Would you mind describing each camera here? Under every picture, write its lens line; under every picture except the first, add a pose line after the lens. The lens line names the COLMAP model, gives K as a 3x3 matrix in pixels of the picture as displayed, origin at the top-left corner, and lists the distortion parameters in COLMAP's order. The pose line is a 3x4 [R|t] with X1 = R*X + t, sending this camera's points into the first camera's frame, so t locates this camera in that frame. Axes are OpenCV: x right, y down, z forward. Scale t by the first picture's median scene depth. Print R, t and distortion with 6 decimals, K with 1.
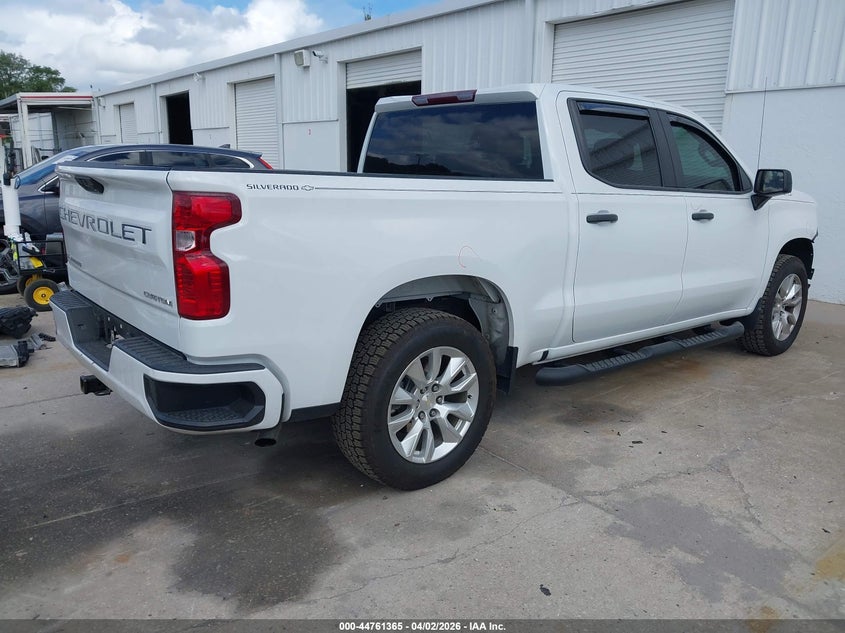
lens RADIAL K [[693.3, 0, 422.5], [0, 693.3, 316.5], [0, 0, 1]] dist [-0.009313, -0.002658]
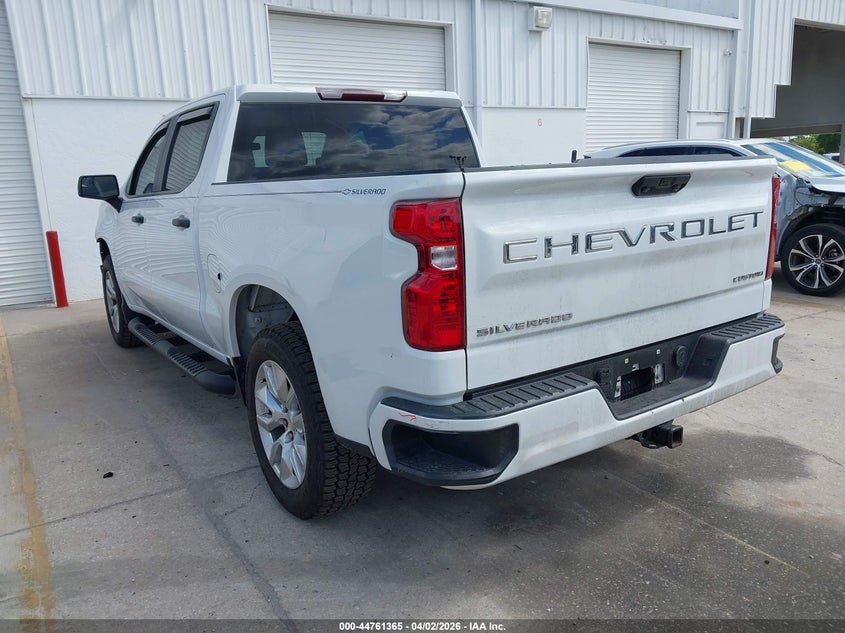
lens RADIAL K [[693.3, 0, 422.5], [0, 693.3, 316.5], [0, 0, 1]] dist [-0.009313, -0.002658]
pose [[0.067658, -0.230700, 0.970670, -1.352848], [0.251958, 0.945316, 0.207112, -0.292425], [-0.965370, 0.230555, 0.122085, 1.246616]]
